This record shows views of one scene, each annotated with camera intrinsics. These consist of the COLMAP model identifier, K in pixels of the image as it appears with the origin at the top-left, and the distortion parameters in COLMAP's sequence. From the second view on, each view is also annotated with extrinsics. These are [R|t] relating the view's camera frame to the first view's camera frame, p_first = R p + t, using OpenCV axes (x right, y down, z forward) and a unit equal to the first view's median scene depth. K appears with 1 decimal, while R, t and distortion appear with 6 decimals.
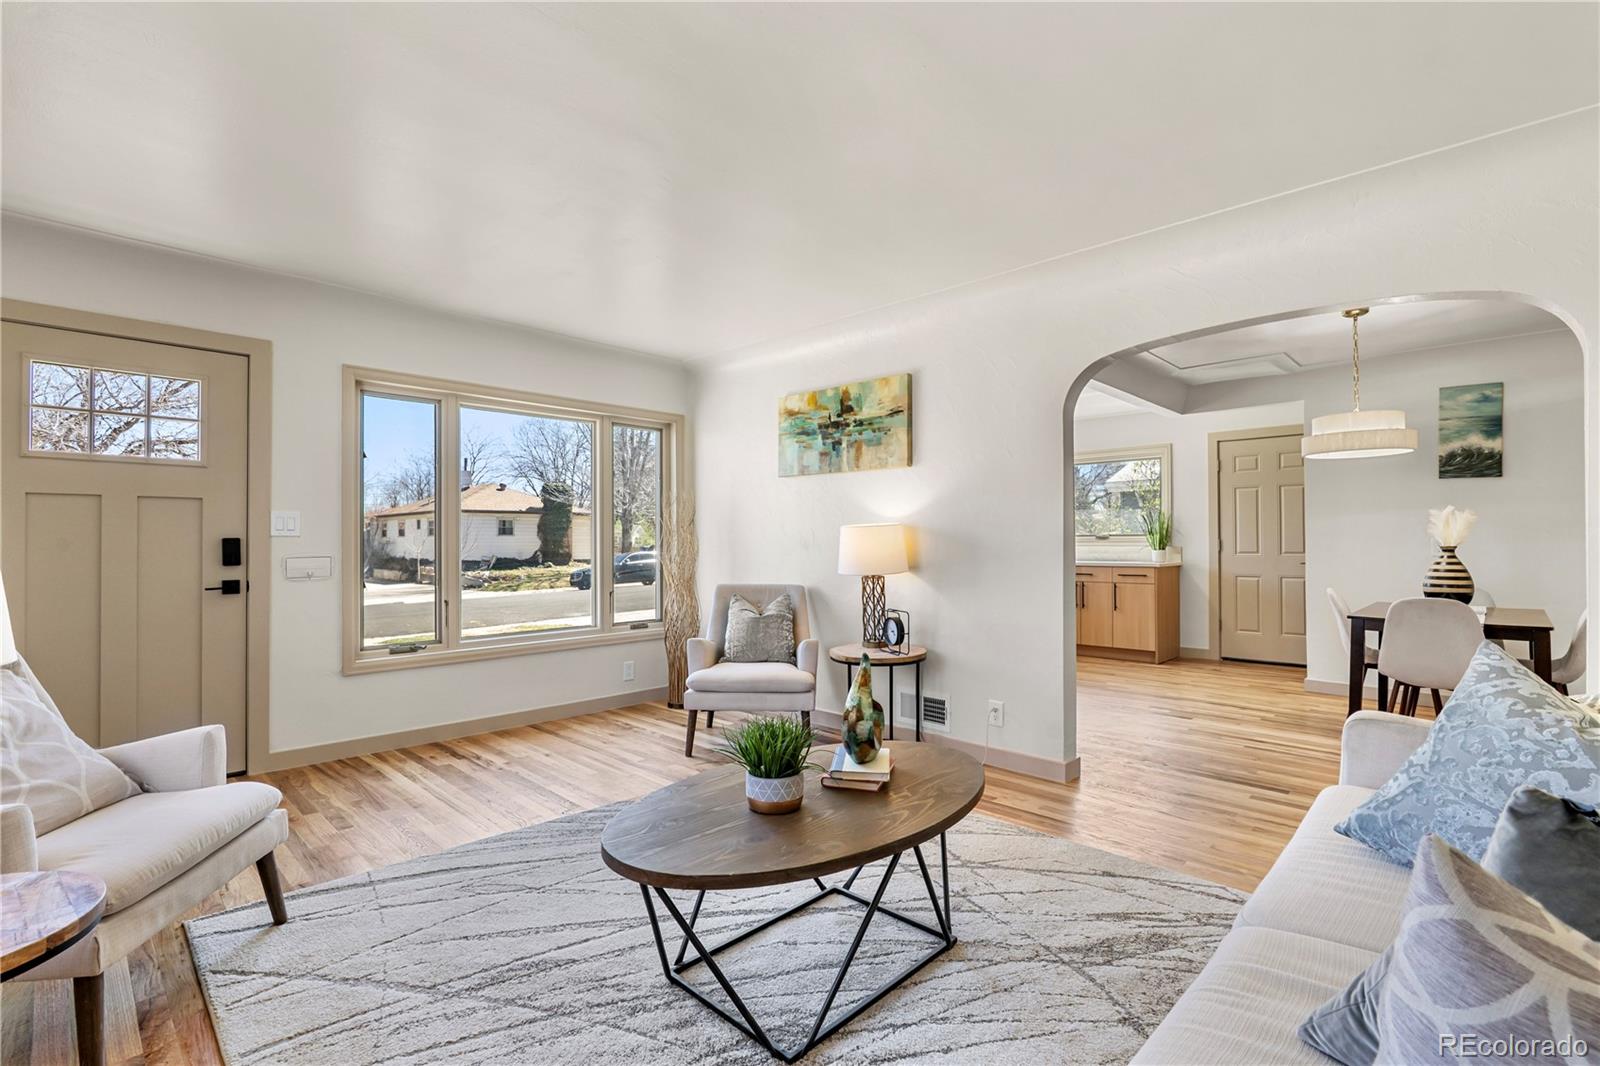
lens RADIAL K [[745.2, 0, 823.0], [0, 745.2, 534.7], [0, 0, 1]] dist [-0.002498, -0.000001]
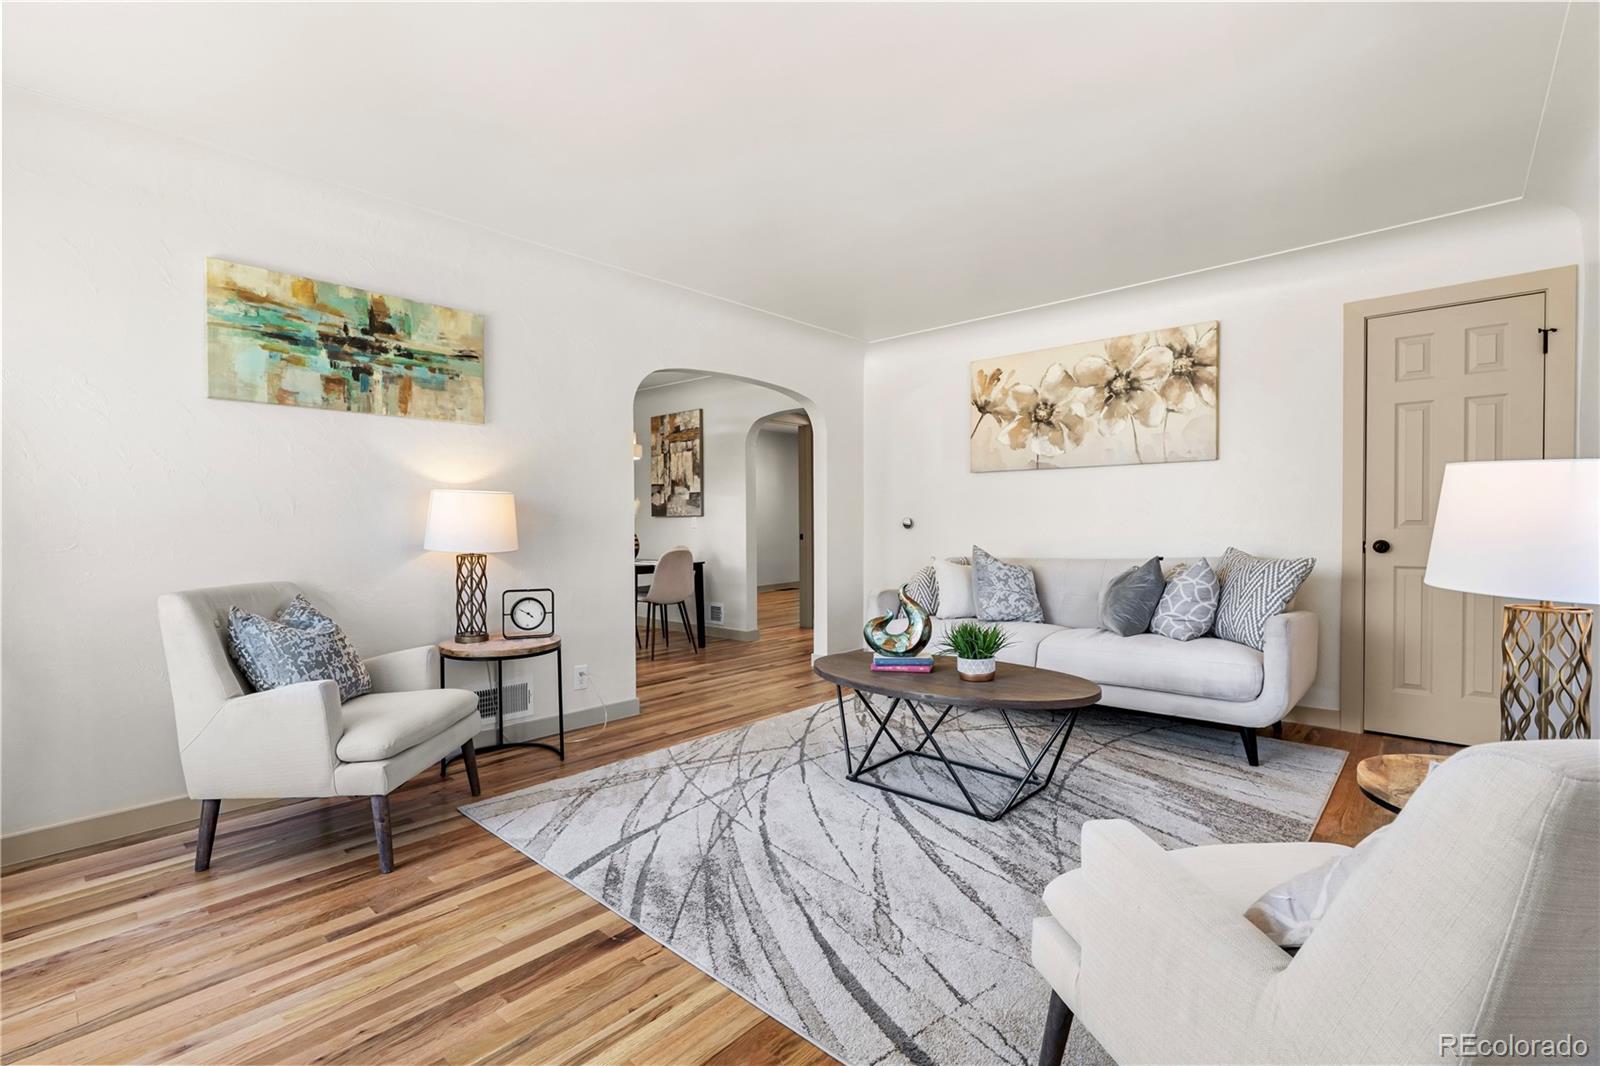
lens RADIAL K [[696.6, 0, 818.9], [0, 696.6, 531.6], [0, 0, 1]] dist [-0.004978, 0.000156]
pose [[-0.029595, -0.014302, 0.999460, -0.659408], [-0.002894, 0.999895, 0.014223, 0.017321], [-0.999558, -0.002471, -0.029633, 0.606542]]
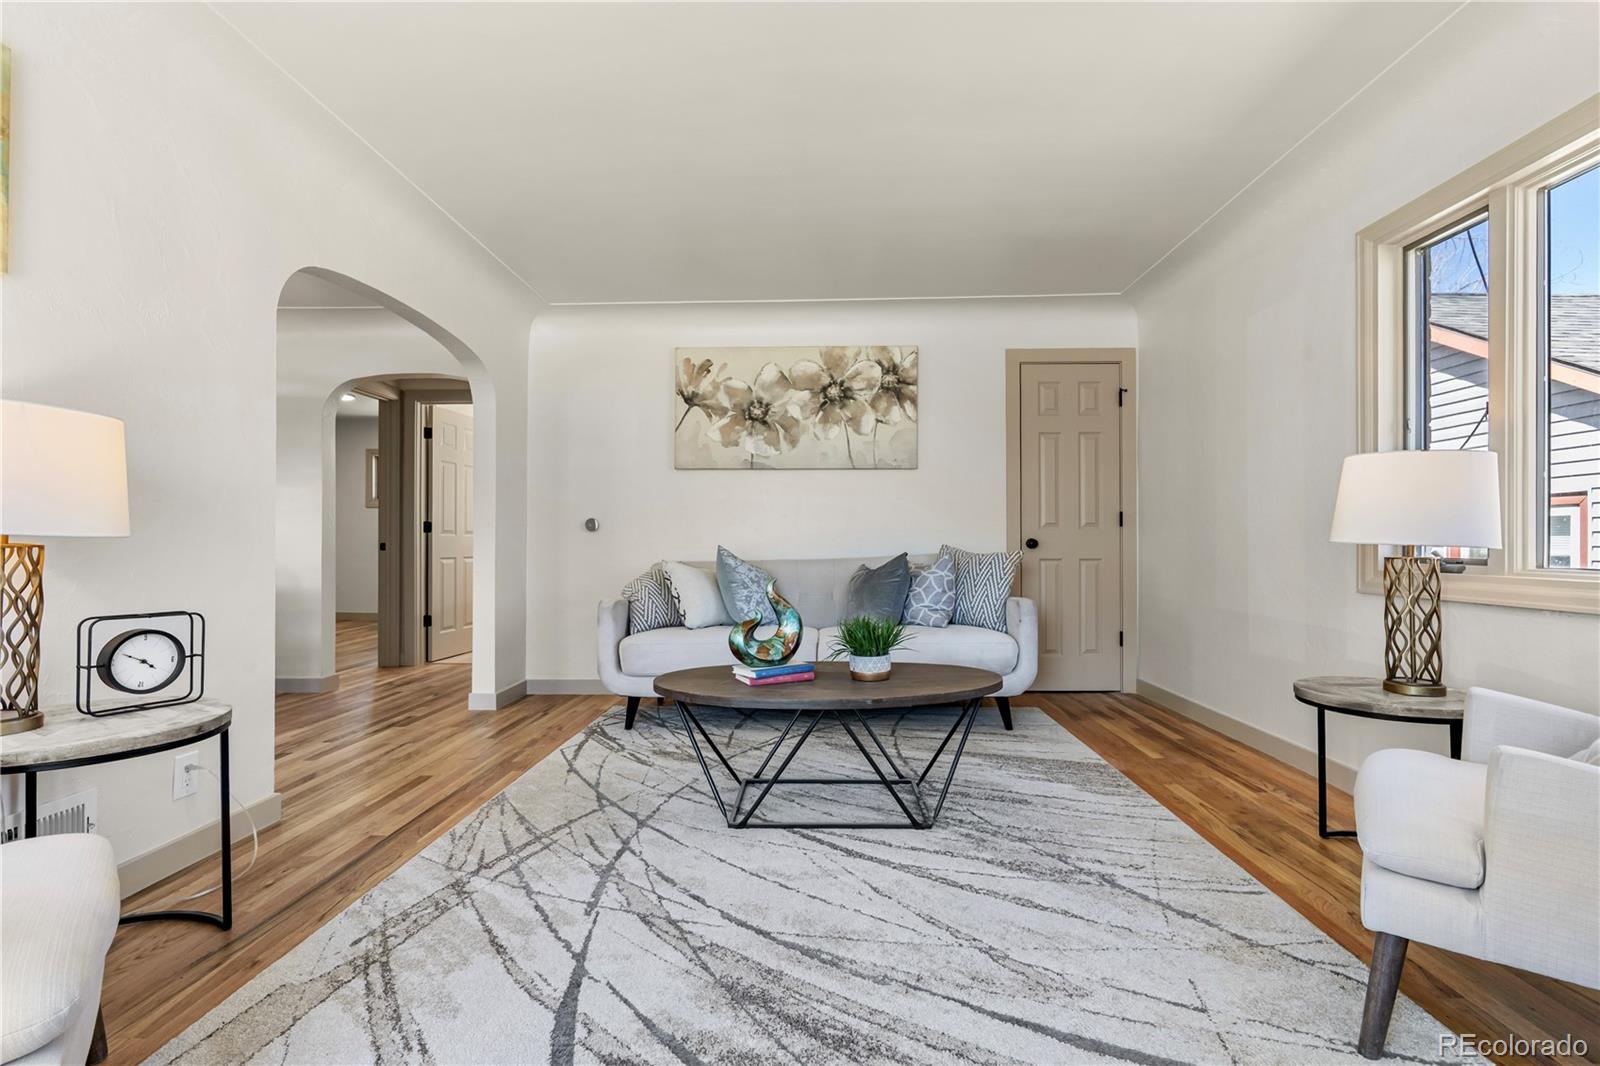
lens RADIAL K [[705.9, 0, 795.2], [0, 705.9, 538.2], [0, 0, 1]] dist [-0.009649, 0.004854]
pose [[-0.653850, 0.006390, 0.756597, -0.431502], [-0.005647, 0.999895, -0.013325, 0.052347], [-0.756603, -0.012985, -0.653745, 0.875125]]
